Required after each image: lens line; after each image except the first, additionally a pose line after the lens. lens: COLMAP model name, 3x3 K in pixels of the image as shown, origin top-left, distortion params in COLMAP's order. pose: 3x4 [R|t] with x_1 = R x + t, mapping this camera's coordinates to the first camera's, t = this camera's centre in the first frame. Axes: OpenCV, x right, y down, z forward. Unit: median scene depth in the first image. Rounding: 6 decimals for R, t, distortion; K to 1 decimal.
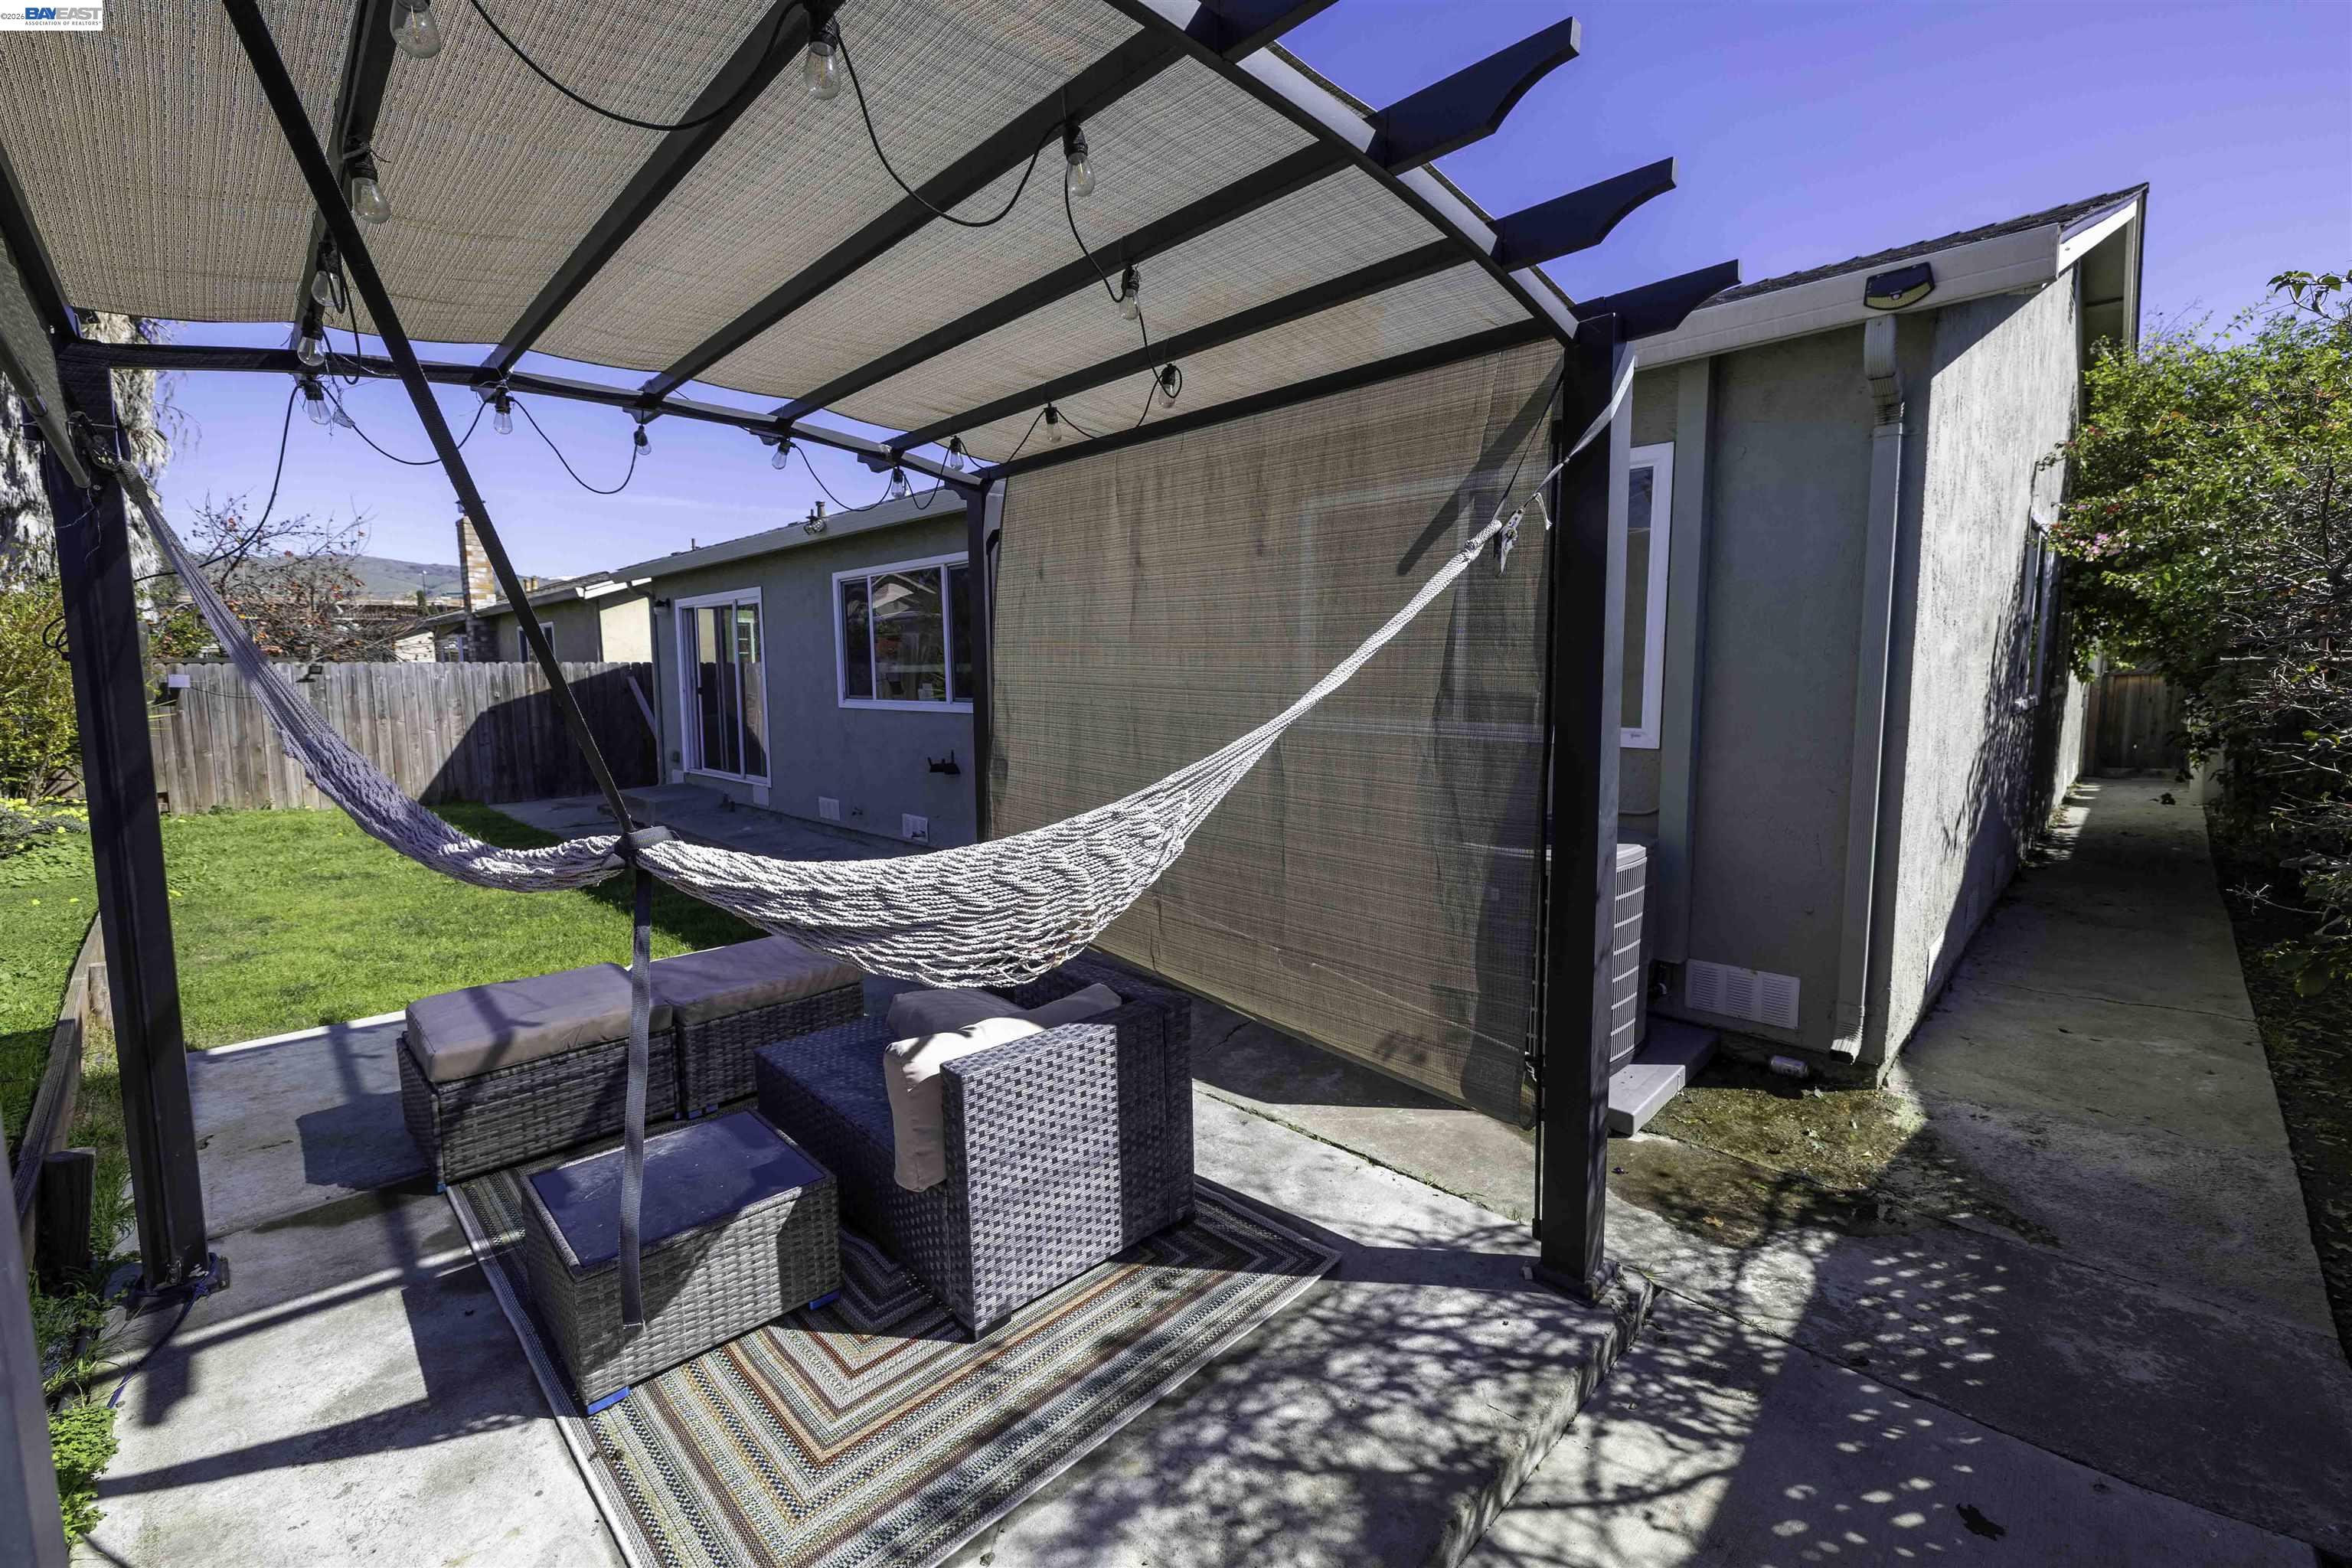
lens RADIAL K [[986.8, 0, 1189.6], [0, 986.8, 777.5], [0, 0, 1]] dist [0.002235, -0.000162]
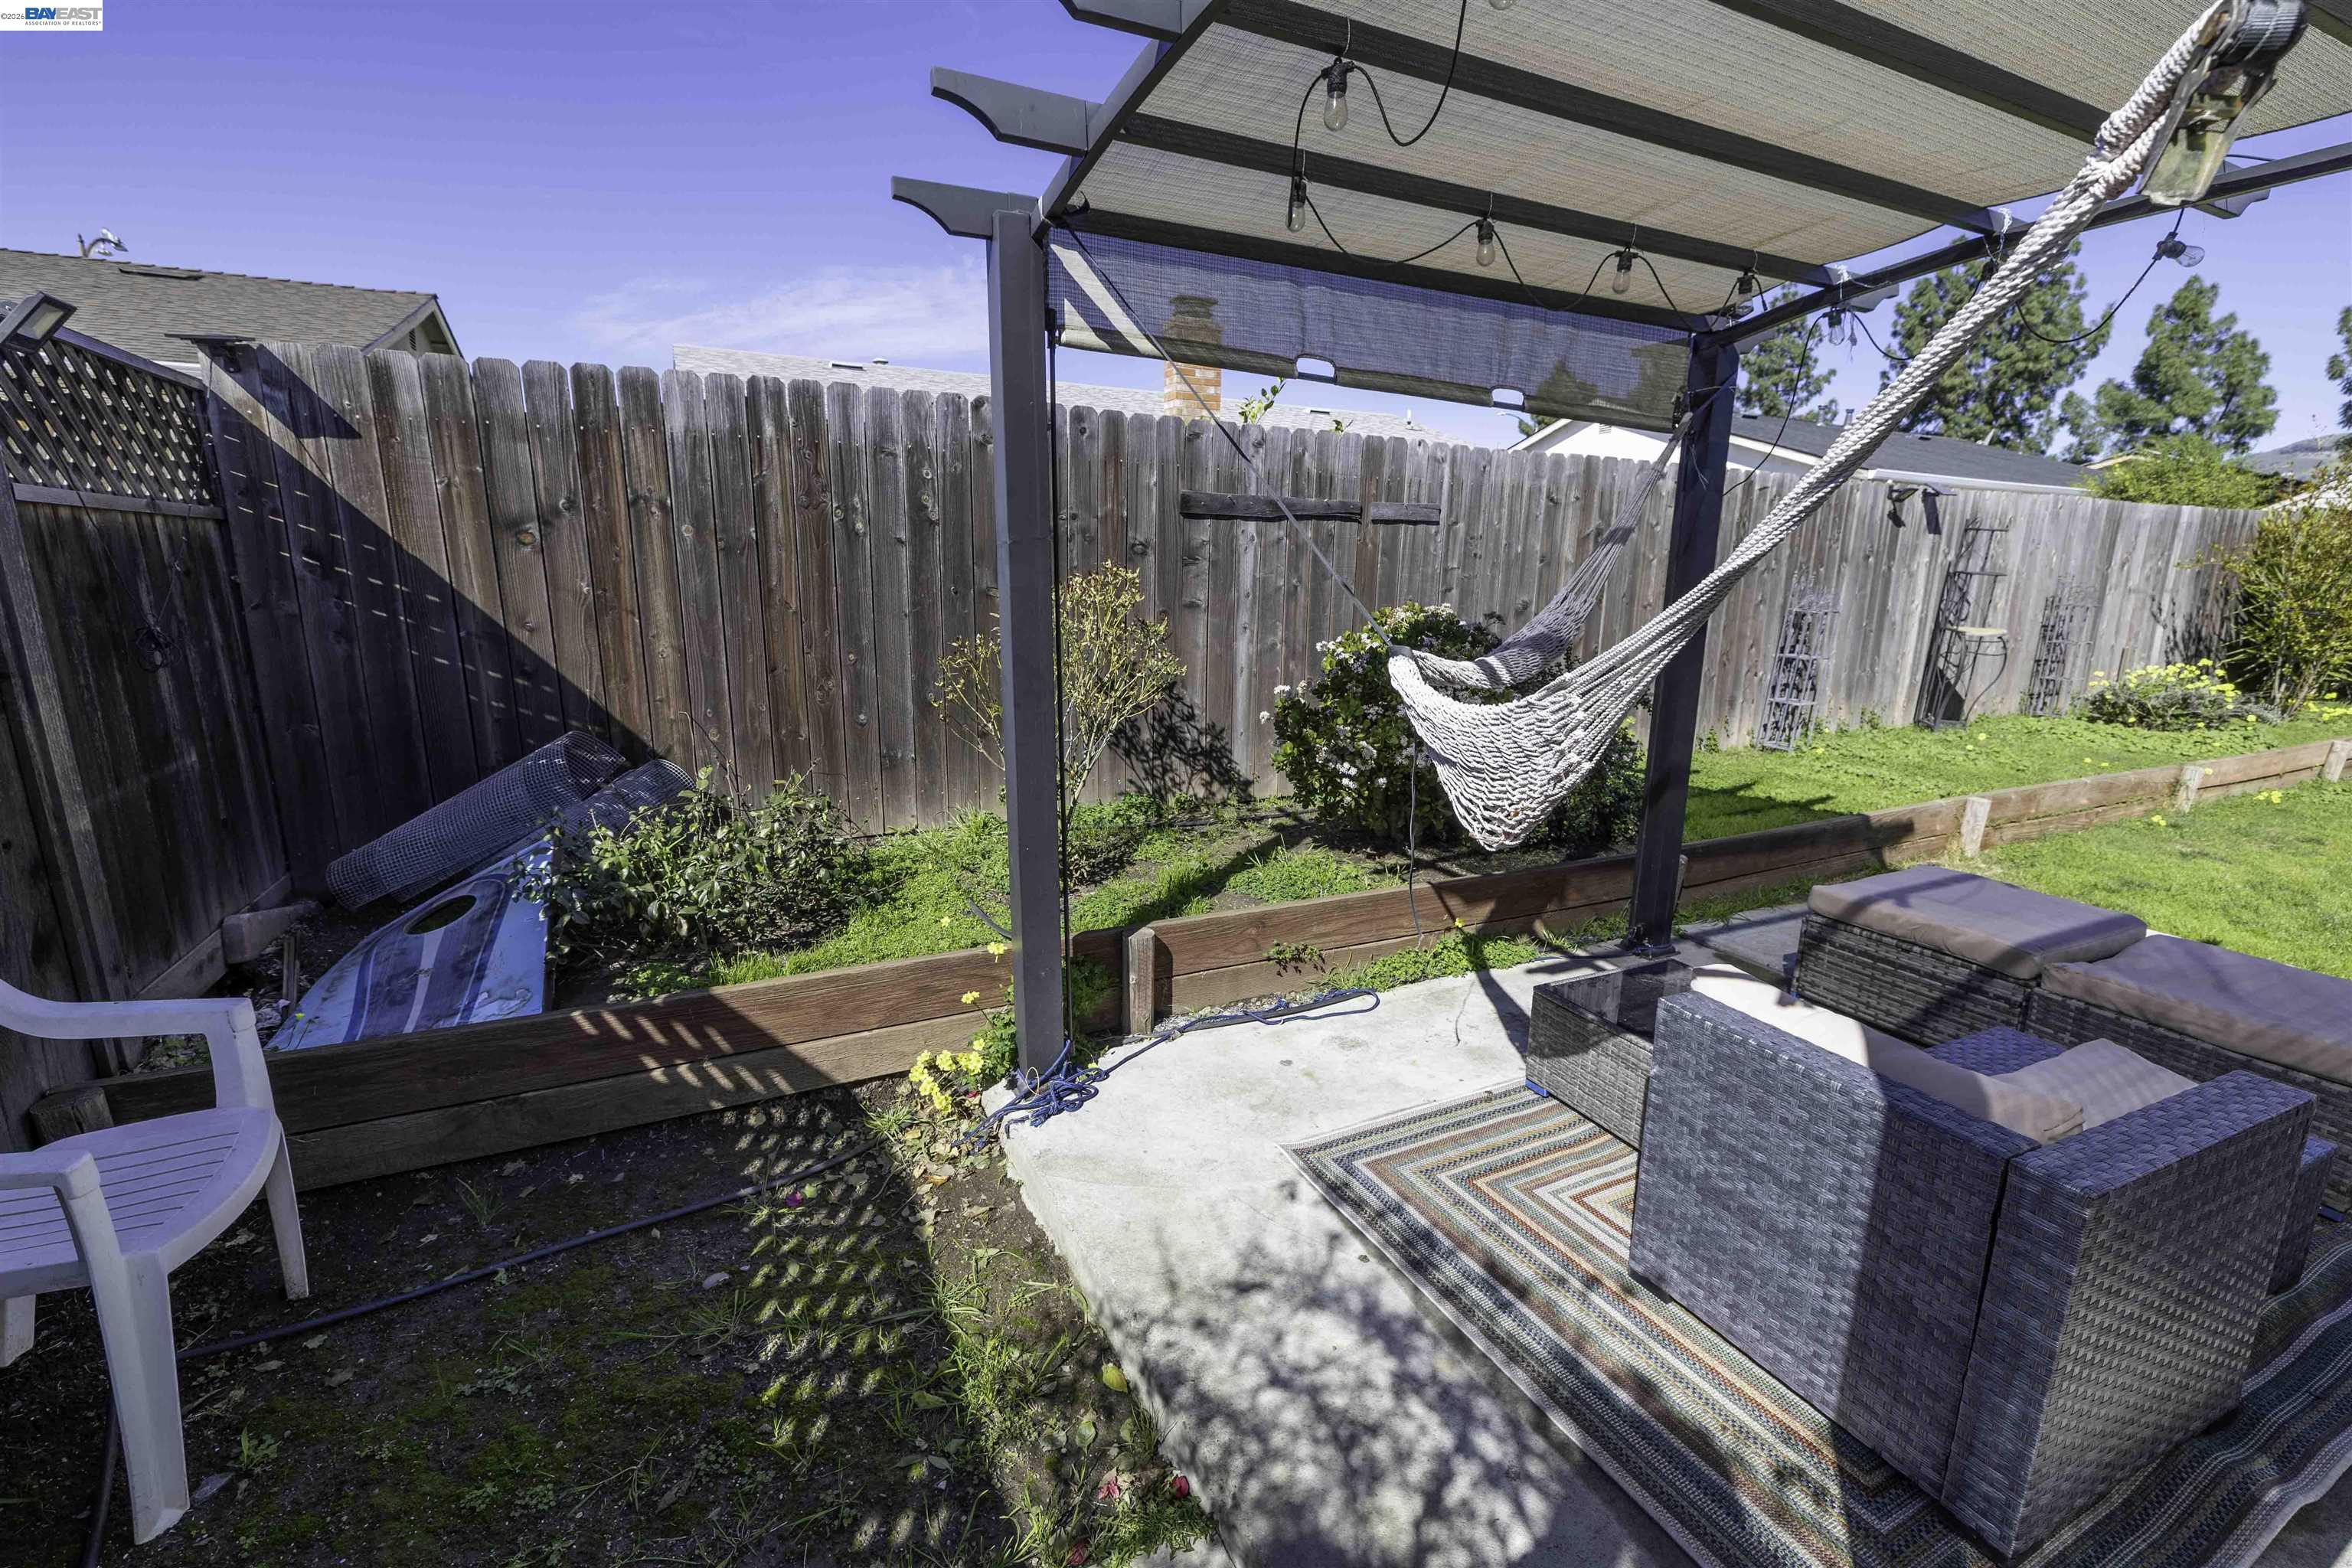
lens RADIAL K [[986.8, 0, 1188.6], [0, 986.8, 778.2], [0, 0, 1]] dist [0.002235, -0.000162]
pose [[-0.332242, 0.201725, -0.921370, 0.797728], [-0.112908, 0.961330, 0.251189, -0.081791], [0.936412, 0.187486, -0.296618, 0.918236]]
